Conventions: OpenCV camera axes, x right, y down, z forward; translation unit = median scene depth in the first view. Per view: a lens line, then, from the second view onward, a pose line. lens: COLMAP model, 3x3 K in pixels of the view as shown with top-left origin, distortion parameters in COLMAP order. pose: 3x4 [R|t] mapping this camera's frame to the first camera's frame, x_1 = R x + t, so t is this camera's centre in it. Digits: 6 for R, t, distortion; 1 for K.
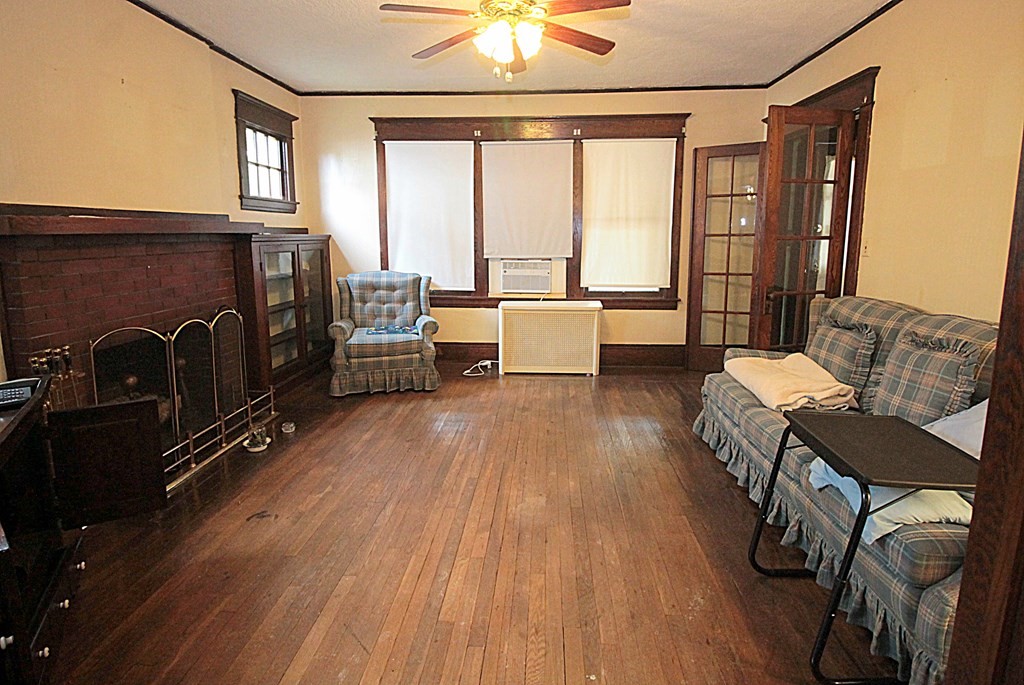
lens RADIAL K [[516.0, 0, 512.5], [0, 516.0, 297.5], [0, 0, 1]] dist [0.000706, -0.000137]
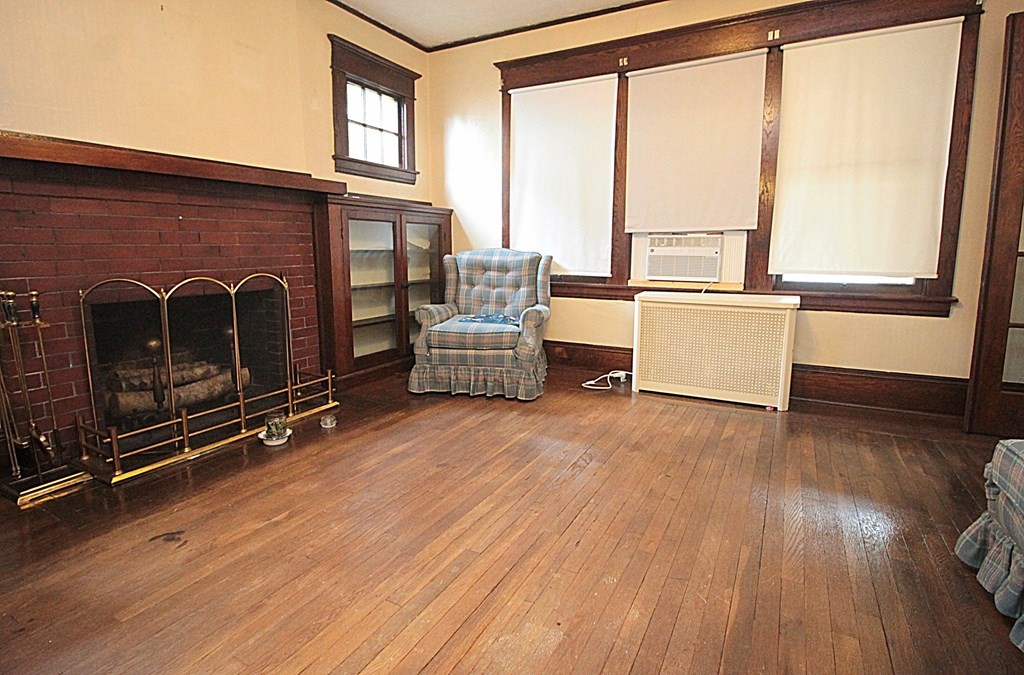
lens RADIAL K [[503.2, 0, 512.0], [0, 503.2, 315.5], [0, 0, 1]] dist [-0.000044, -0.011194]
pose [[0.904609, 0.056605, -0.422466, 0.115236], [-0.053011, 0.998388, 0.020262, 0.038162], [0.422932, 0.004066, 0.906152, 0.293769]]
